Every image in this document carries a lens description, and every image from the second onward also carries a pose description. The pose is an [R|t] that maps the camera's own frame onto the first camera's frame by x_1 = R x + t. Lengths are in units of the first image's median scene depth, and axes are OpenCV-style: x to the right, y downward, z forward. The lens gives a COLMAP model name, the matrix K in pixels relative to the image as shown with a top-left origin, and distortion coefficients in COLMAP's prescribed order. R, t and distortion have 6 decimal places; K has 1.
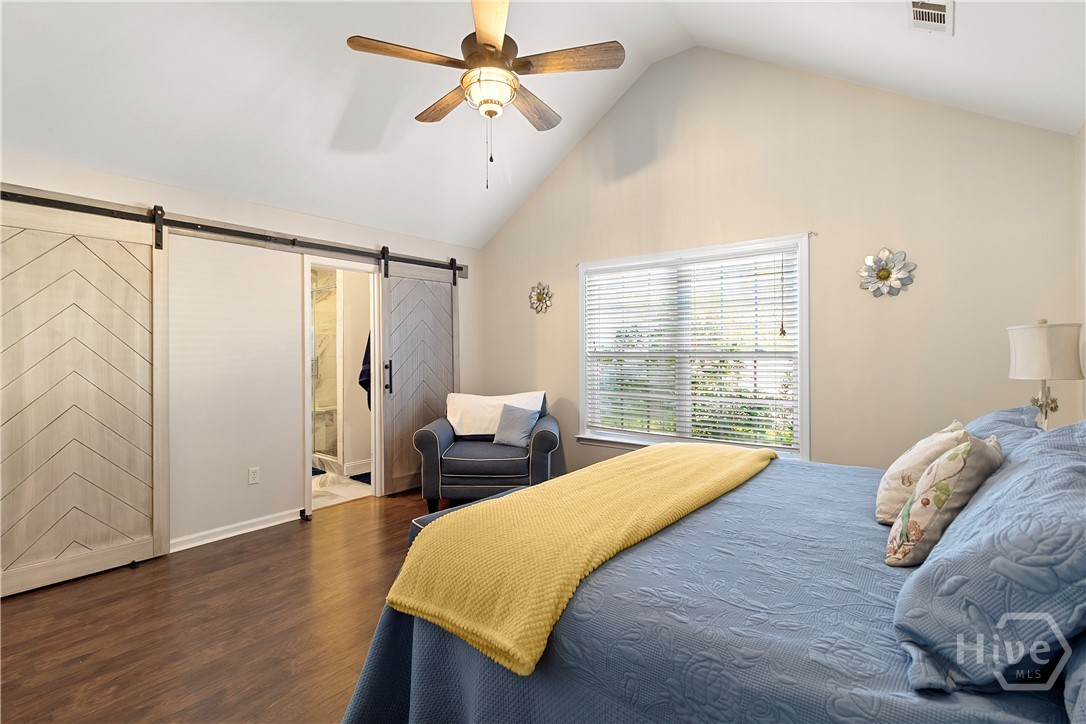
lens RADIAL K [[498.0, 0, 542.4], [0, 498.0, 358.0], [0, 0, 1]] dist [-0.000639, -0.000029]
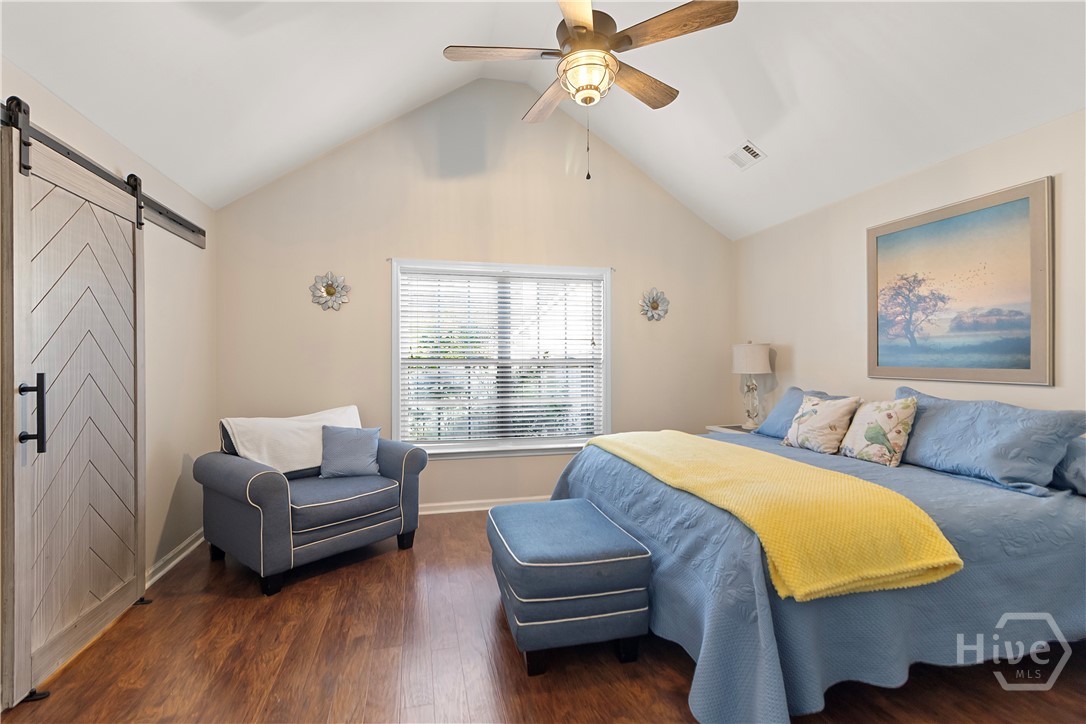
lens RADIAL K [[498.0, 0, 538.4], [0, 498.0, 361.4], [0, 0, 1]] dist [-0.000639, -0.000029]
pose [[0.611207, 0.001737, 0.791469, -0.498558], [0.009446, 0.999910, -0.009490, 0.004655], [-0.791414, 0.013277, 0.611136, 0.276097]]
